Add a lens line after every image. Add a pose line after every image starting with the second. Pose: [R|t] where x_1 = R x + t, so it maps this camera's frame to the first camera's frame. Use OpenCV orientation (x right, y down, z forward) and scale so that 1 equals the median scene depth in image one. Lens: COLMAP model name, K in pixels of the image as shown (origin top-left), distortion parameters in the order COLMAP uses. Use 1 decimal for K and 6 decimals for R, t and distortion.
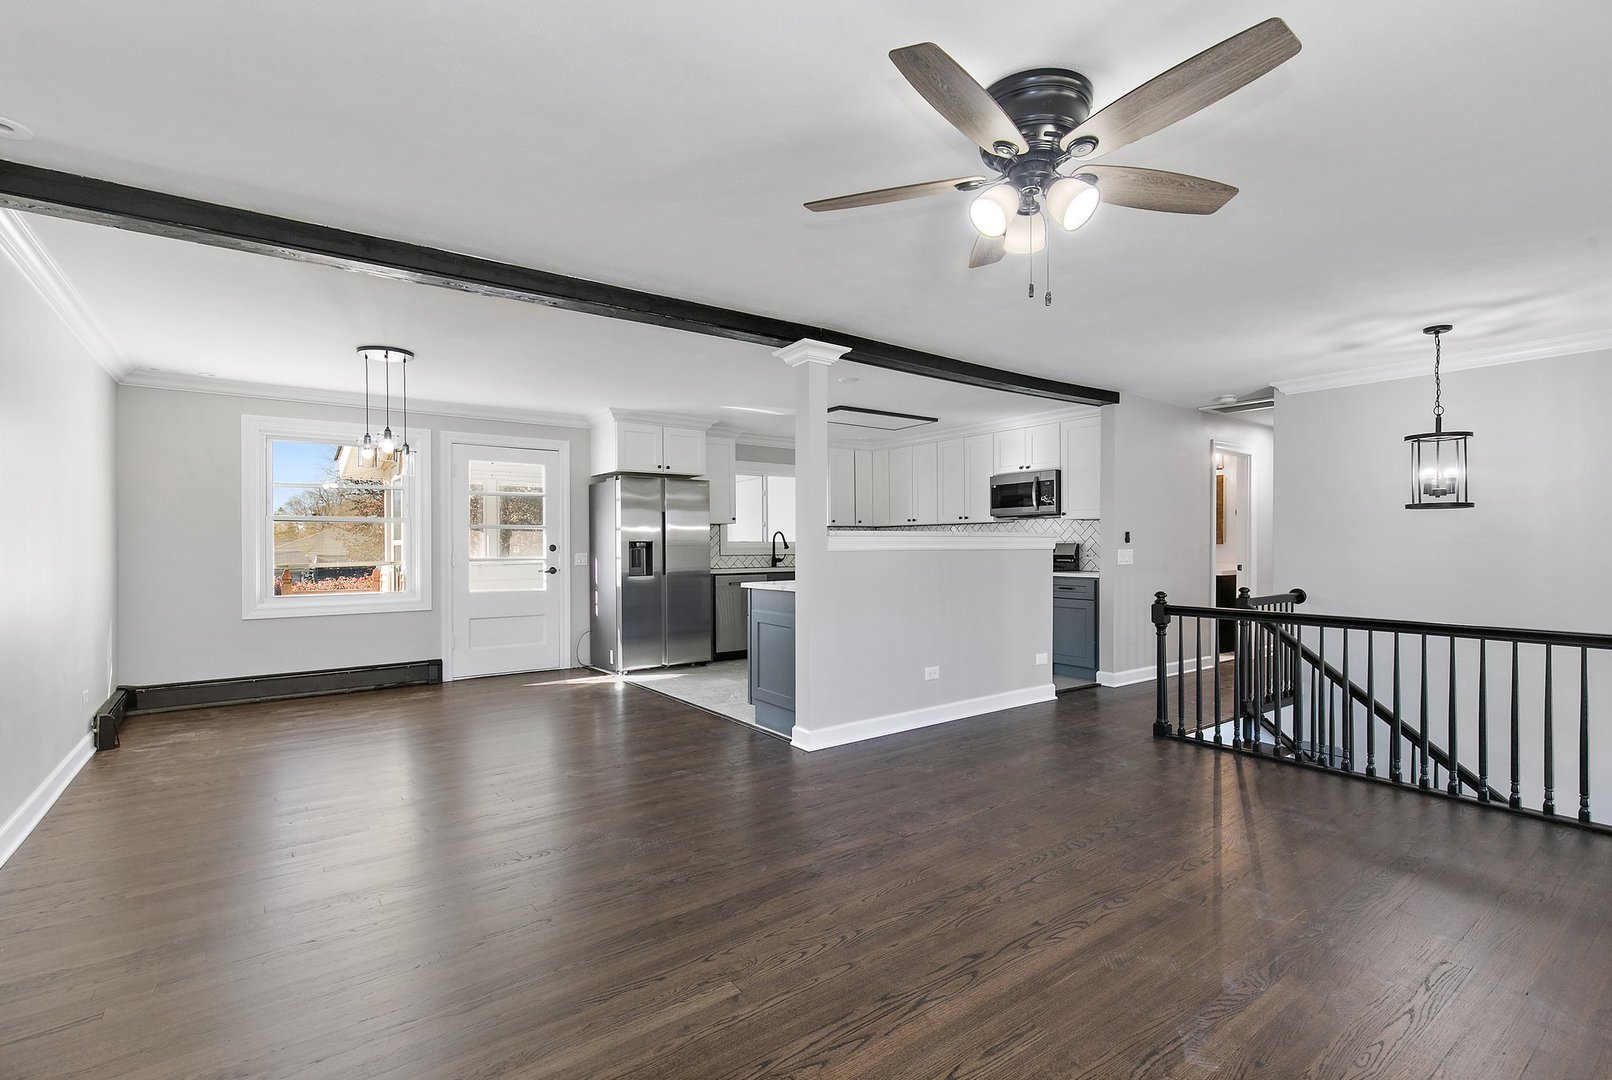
lens RADIAL K [[744.2, 0, 812.0], [0, 744.2, 540.0], [0, 0, 1]] dist [0.002191, 0.000094]
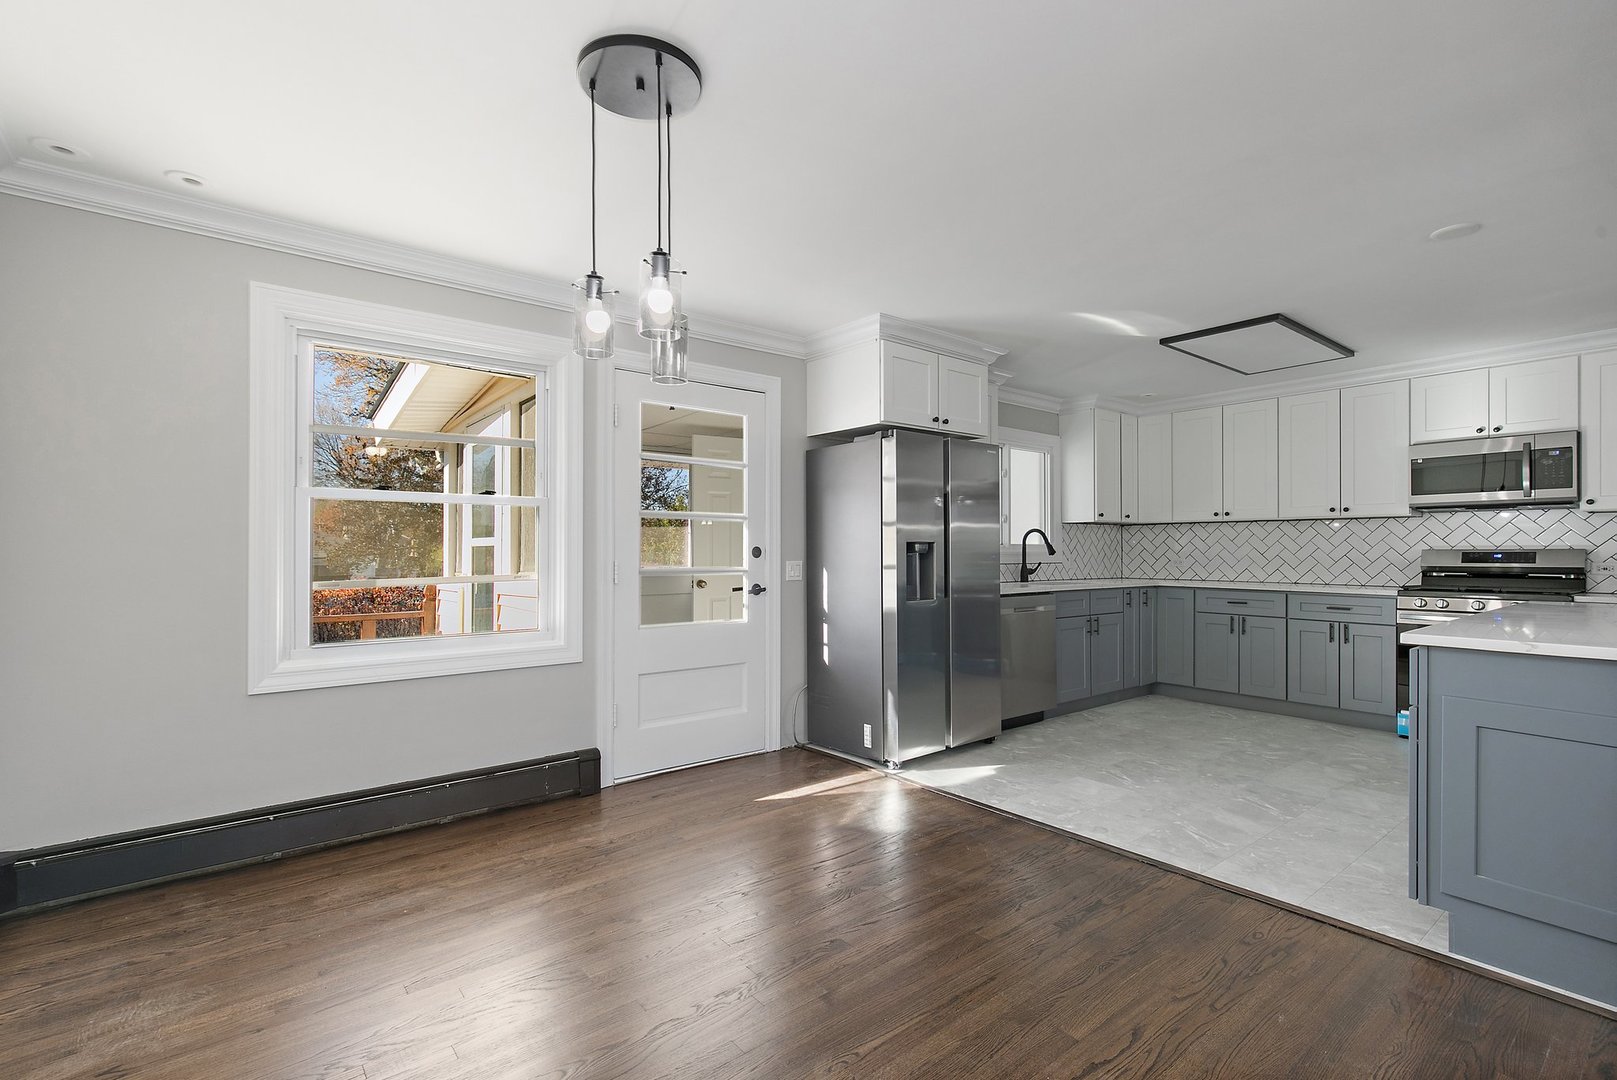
lens RADIAL K [[748.5, 0, 808.5], [0, 748.5, 540.0], [0, 0, 1]] dist [0.002627, 0.000673]
pose [[0.999325, 0.005174, 0.036383, -0.345754], [-0.004970, 0.999971, -0.005716, 0.004156], [-0.036412, 0.005531, 0.999322, 0.409891]]
